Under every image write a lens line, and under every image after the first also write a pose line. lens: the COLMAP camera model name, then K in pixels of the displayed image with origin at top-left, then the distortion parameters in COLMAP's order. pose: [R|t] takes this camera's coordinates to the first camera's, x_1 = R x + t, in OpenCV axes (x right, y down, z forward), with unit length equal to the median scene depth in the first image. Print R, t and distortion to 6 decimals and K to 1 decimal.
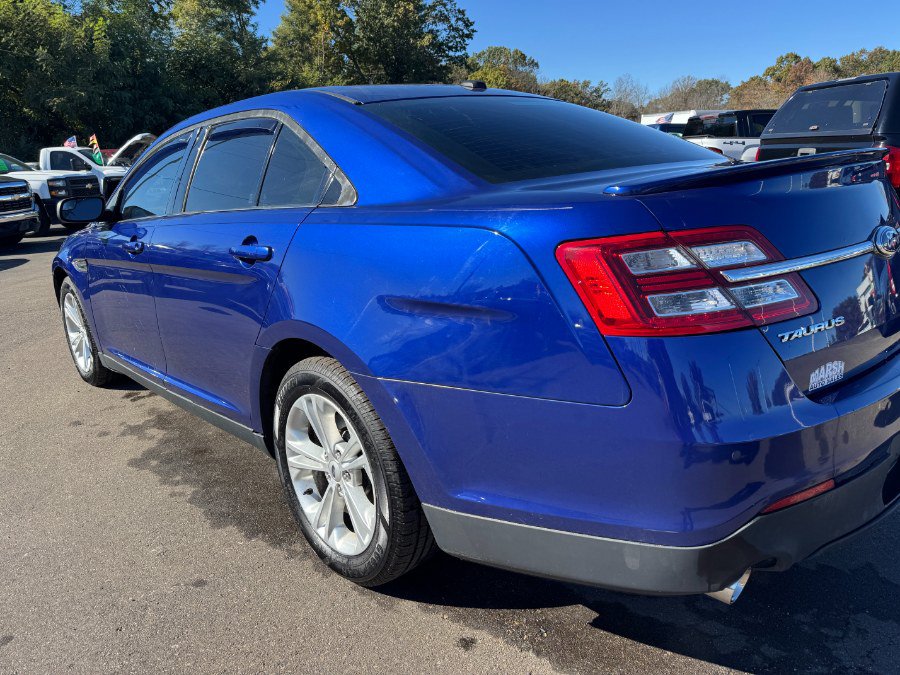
lens RADIAL K [[633.4, 0, 462.8], [0, 633.4, 337.6], [0, 0, 1]] dist [0.010349, -0.016202]
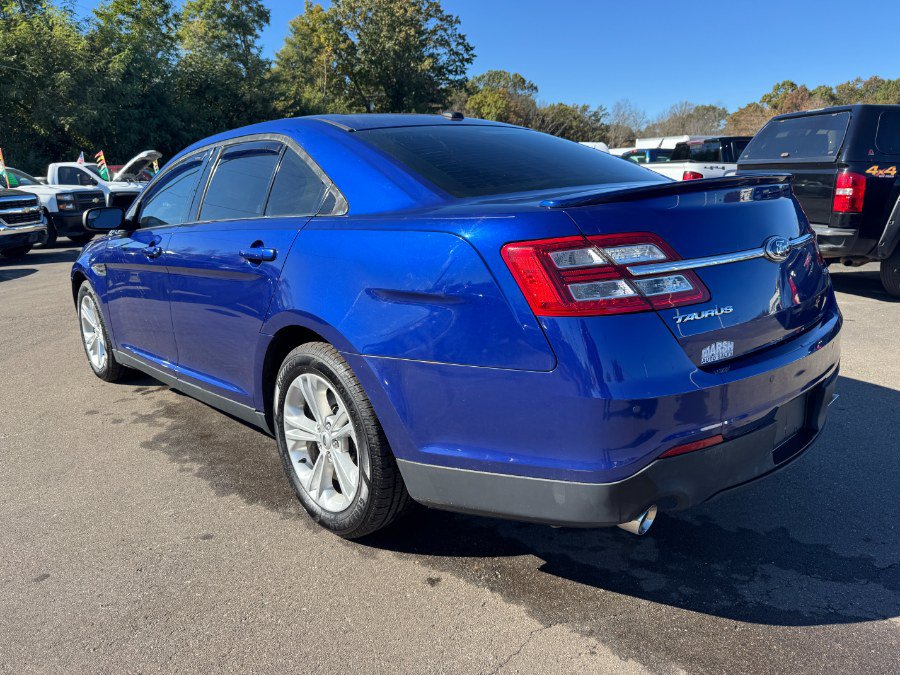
lens RADIAL K [[633.4, 0, 458.7], [0, 633.4, 338.3], [0, 0, 1]] dist [0.010349, -0.016202]
pose [[0.999894, 0.014505, -0.001158, 0.024918], [-0.014533, 0.999455, -0.029641, 0.030350], [0.000727, 0.029655, 0.999560, -0.102207]]
